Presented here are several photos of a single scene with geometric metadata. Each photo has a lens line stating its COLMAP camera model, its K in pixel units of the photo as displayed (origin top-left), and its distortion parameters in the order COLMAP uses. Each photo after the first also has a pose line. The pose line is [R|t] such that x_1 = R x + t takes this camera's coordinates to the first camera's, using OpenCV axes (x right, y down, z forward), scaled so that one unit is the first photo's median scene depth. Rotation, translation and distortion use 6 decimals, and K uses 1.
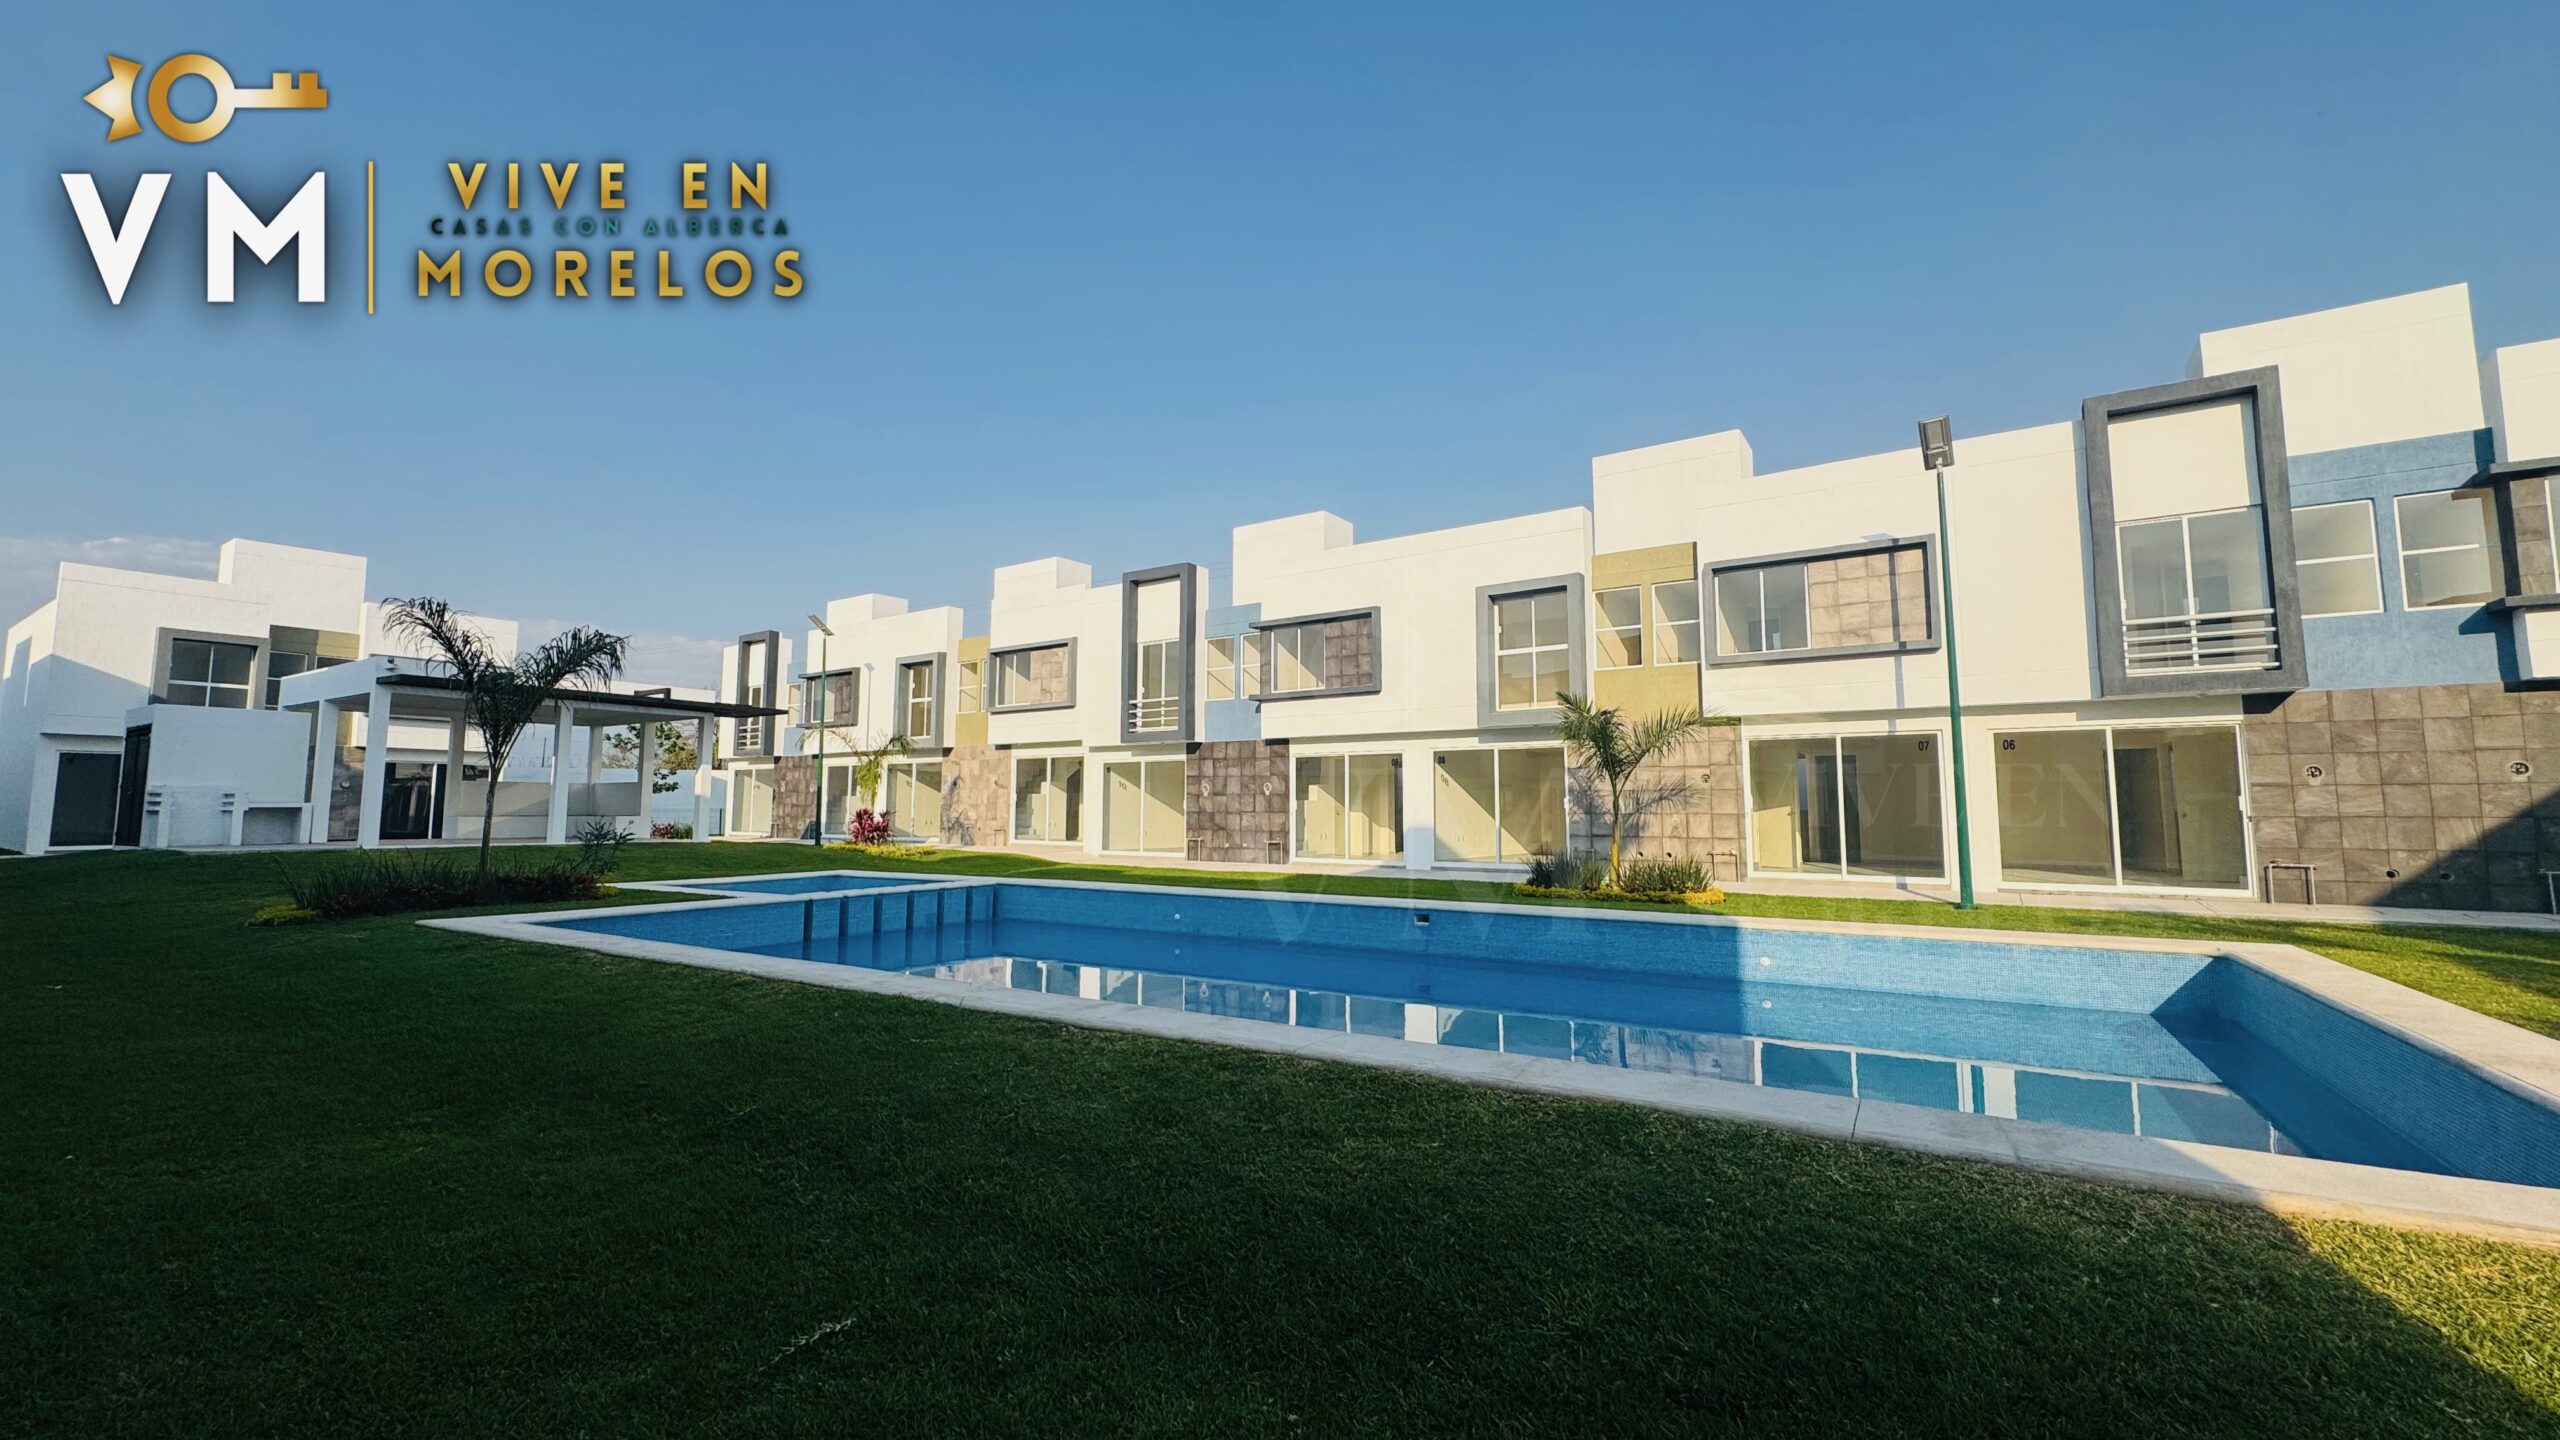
lens RADIAL K [[1009.0, 0, 1279.8], [0, 1009.0, 719.4], [0, 0, 1]] dist [-0.001095, 0.000152]
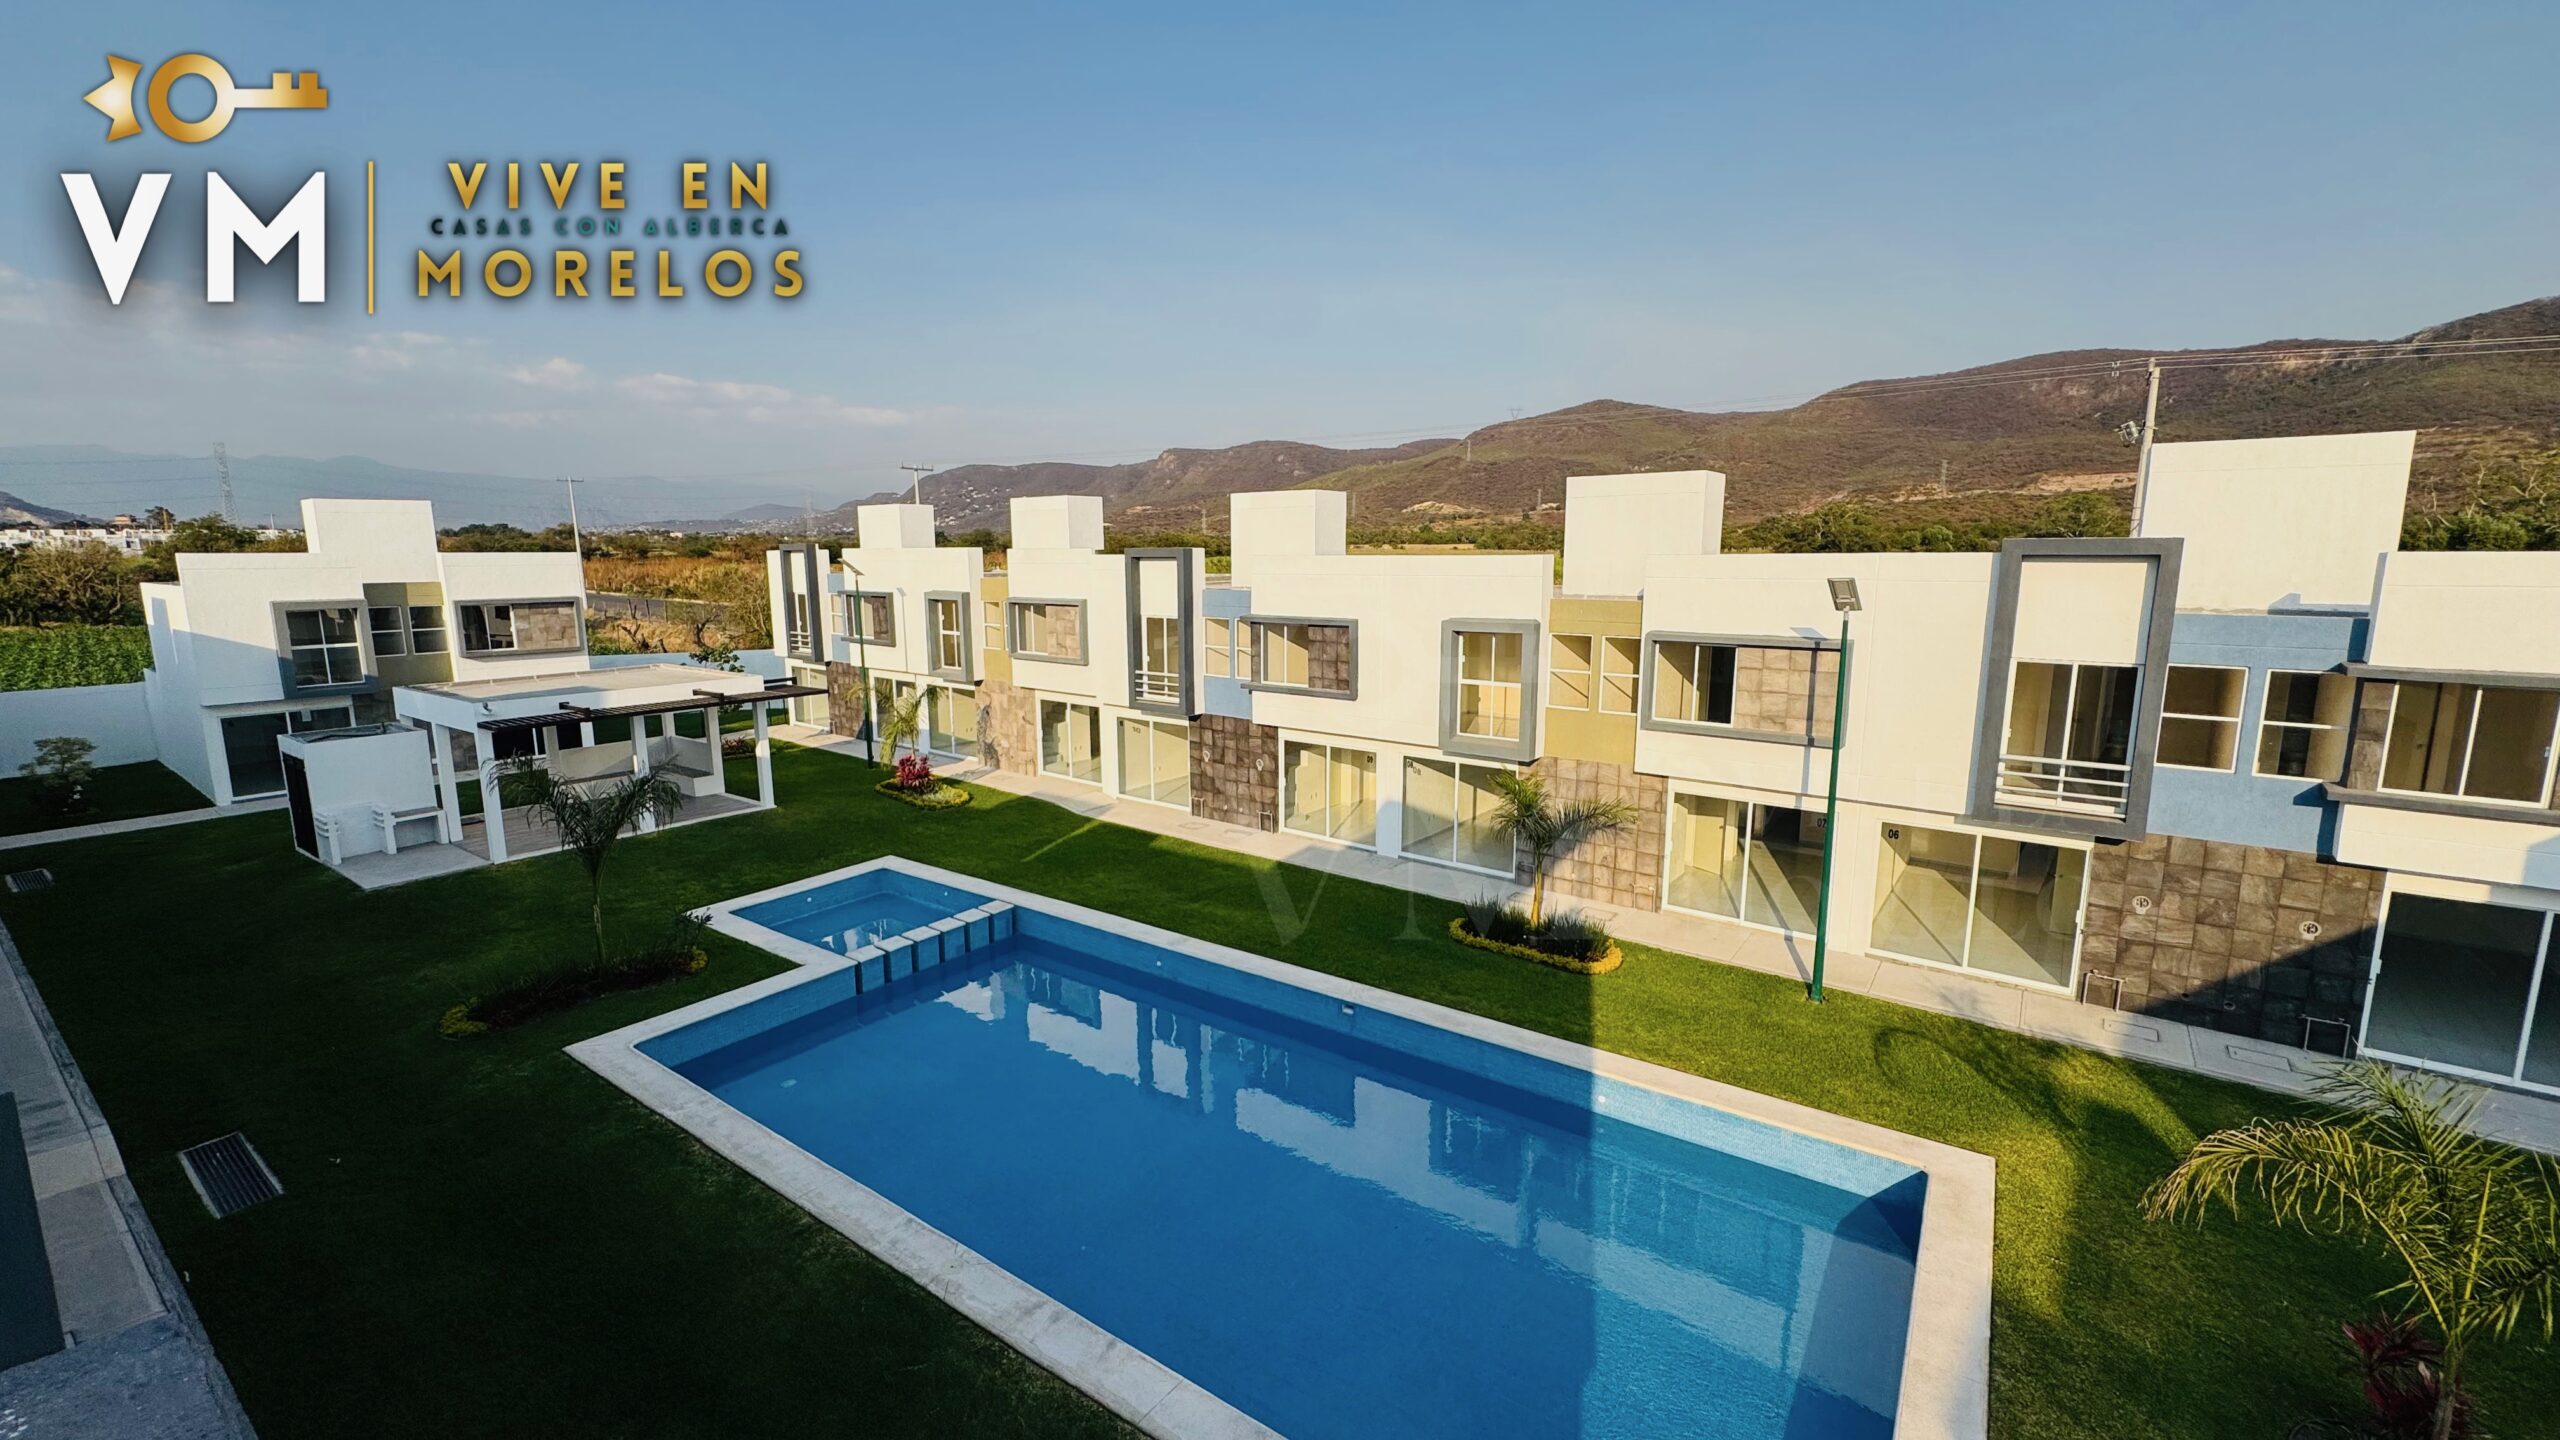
lens RADIAL K [[1009.0, 0, 1278.8], [0, 1009.0, 722.9], [0, 0, 1]] dist [-0.001095, 0.000152]
pose [[0.998458, 0.005551, -0.055227, 0.069676], [0.008215, 0.969252, 0.245933, -0.247201], [0.054894, -0.246008, 0.967712, -0.056197]]
